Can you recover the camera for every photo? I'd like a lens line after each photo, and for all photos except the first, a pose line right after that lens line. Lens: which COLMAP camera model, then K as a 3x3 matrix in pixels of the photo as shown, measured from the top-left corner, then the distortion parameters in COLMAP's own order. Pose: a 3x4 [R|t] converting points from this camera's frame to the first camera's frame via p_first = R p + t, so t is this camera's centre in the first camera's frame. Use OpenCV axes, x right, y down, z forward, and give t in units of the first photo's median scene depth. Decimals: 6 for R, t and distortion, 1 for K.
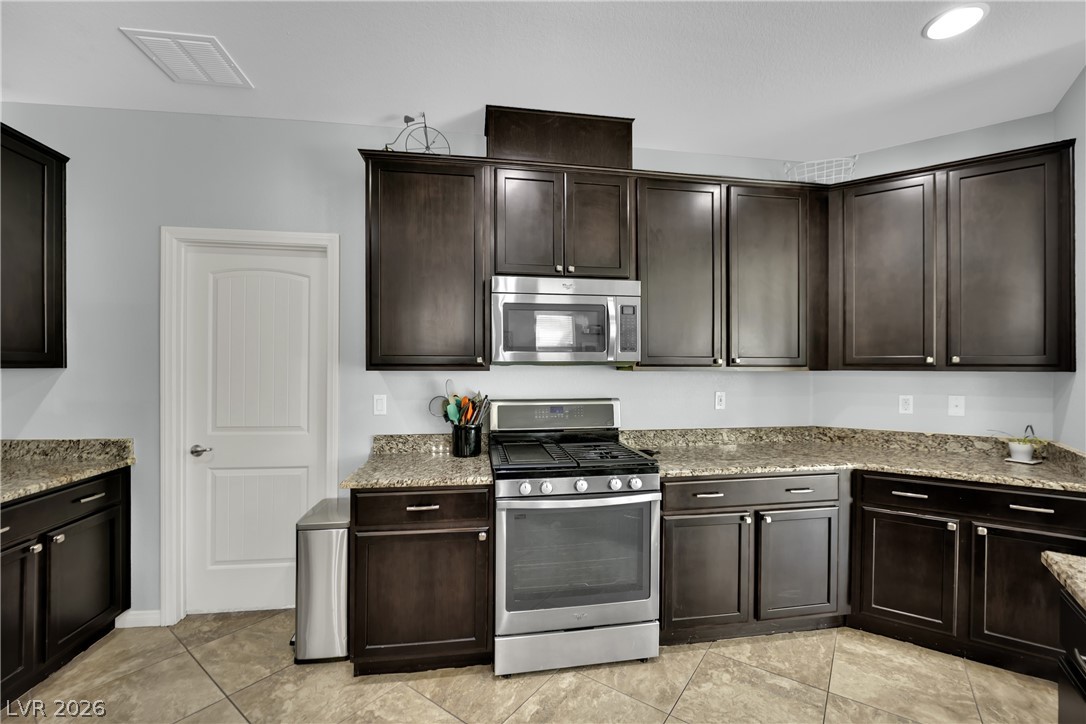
lens RADIAL K [[457.0, 0, 540.7], [0, 457.0, 365.1], [0, 0, 1]] dist [-0.026272, 0.003083]
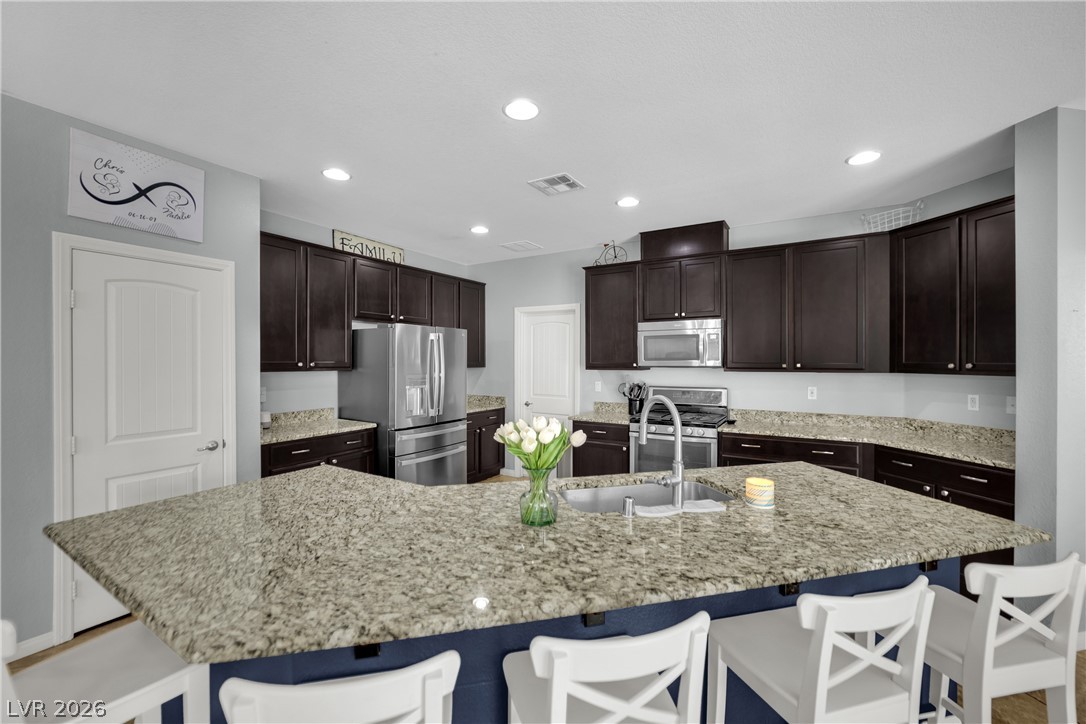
lens RADIAL K [[446.8, 0, 535.7], [0, 446.8, 363.5], [0, 0, 1]] dist [-0.022752, 0.000587]
pose [[0.758334, 0.003712, -0.651855, 0.780828], [0.002879, 0.999955, 0.009044, -0.035136], [0.651859, -0.008735, 0.758290, -0.718979]]
